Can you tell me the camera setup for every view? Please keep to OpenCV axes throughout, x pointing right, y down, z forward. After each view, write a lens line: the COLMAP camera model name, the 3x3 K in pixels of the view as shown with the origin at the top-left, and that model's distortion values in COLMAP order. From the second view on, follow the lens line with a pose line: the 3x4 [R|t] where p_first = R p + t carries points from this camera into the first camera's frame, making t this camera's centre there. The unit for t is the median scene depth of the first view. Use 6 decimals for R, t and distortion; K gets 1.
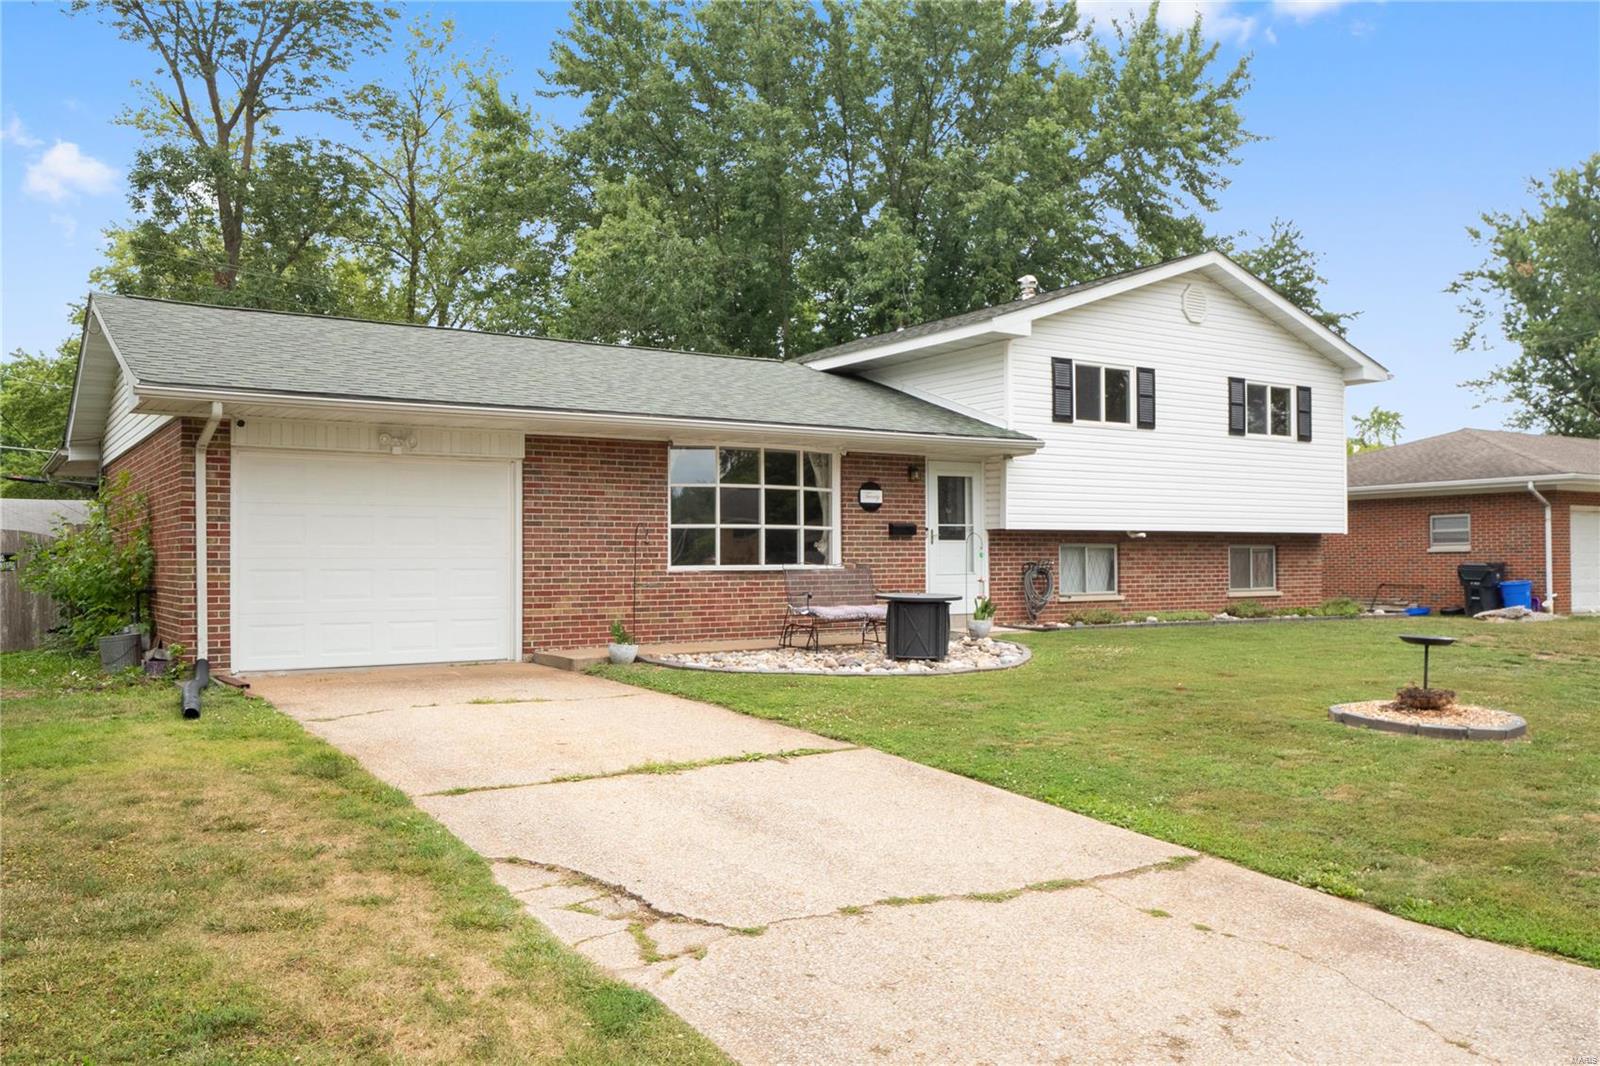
lens RADIAL K [[1305.0, 0, 800.0], [0, 1305.0, 533.0], [0, 0, 1]] dist [0.000896, -0.001844]
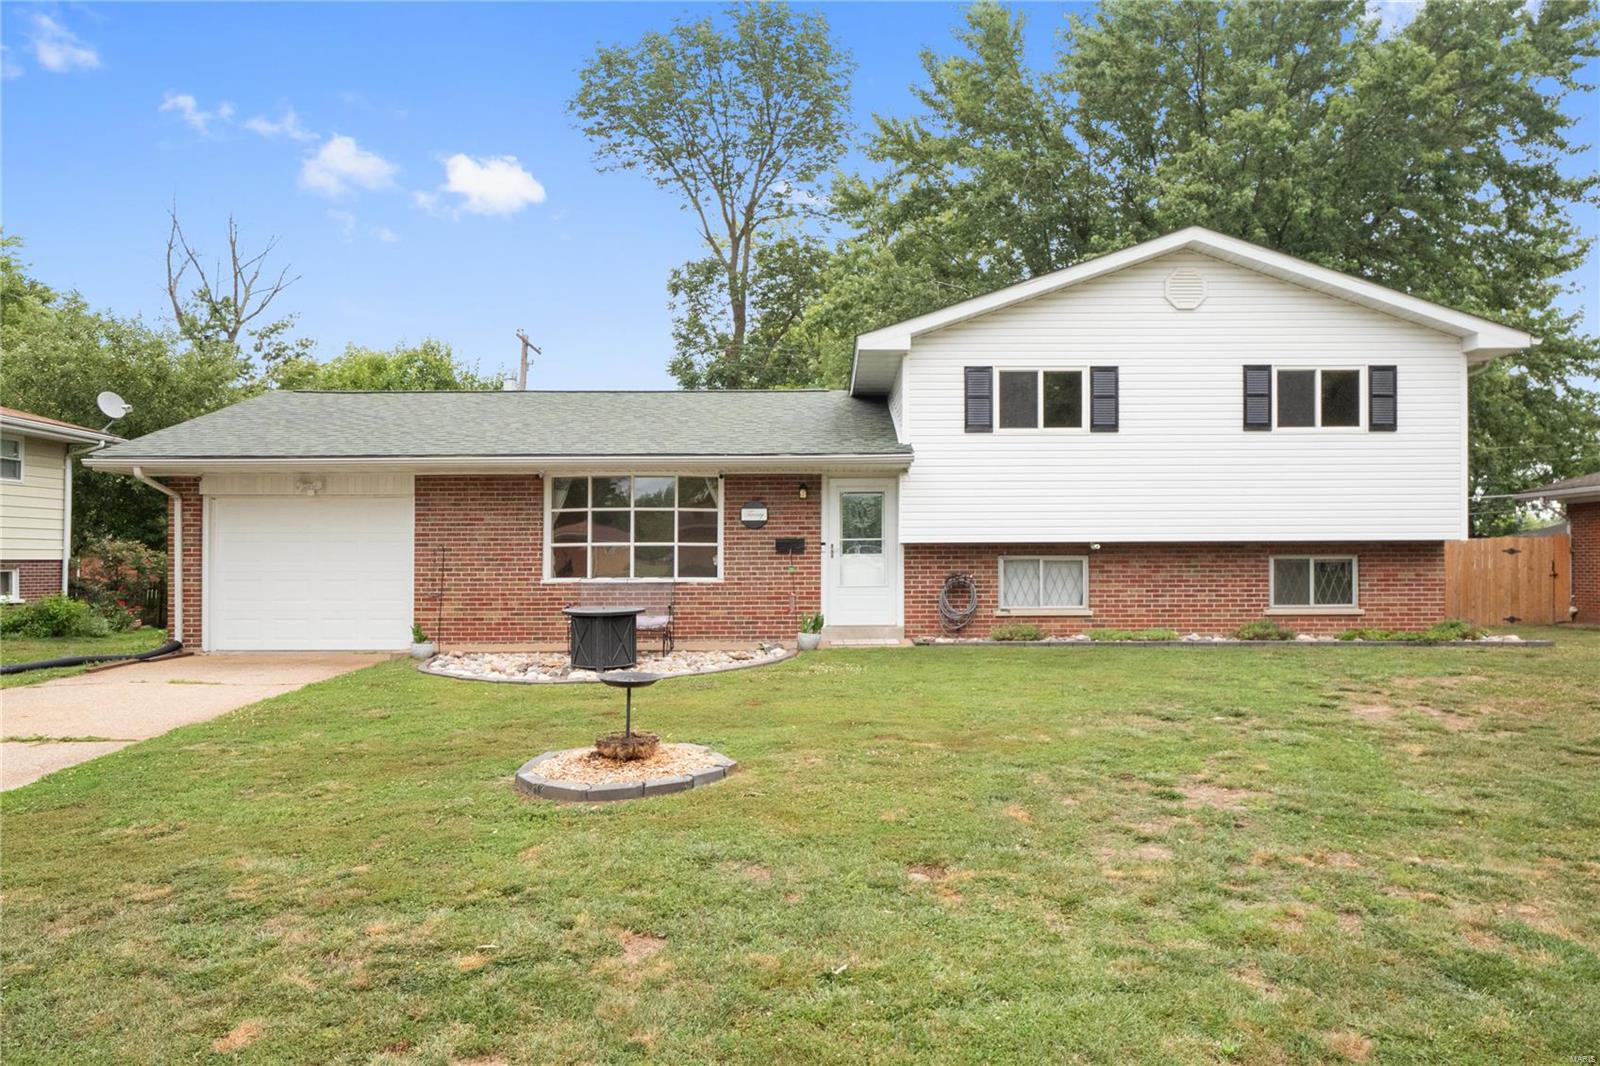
lens RADIAL K [[1078.8, 0, 802.1], [0, 1078.8, 557.5], [0, 0, 1]] dist [0.002211, 0.003396]
pose [[0.833079, -0.000986, -0.553153, 0.534419], [0.012113, 0.999791, 0.016460, -0.006018], [0.553022, -0.020412, 0.832917, 0.250823]]
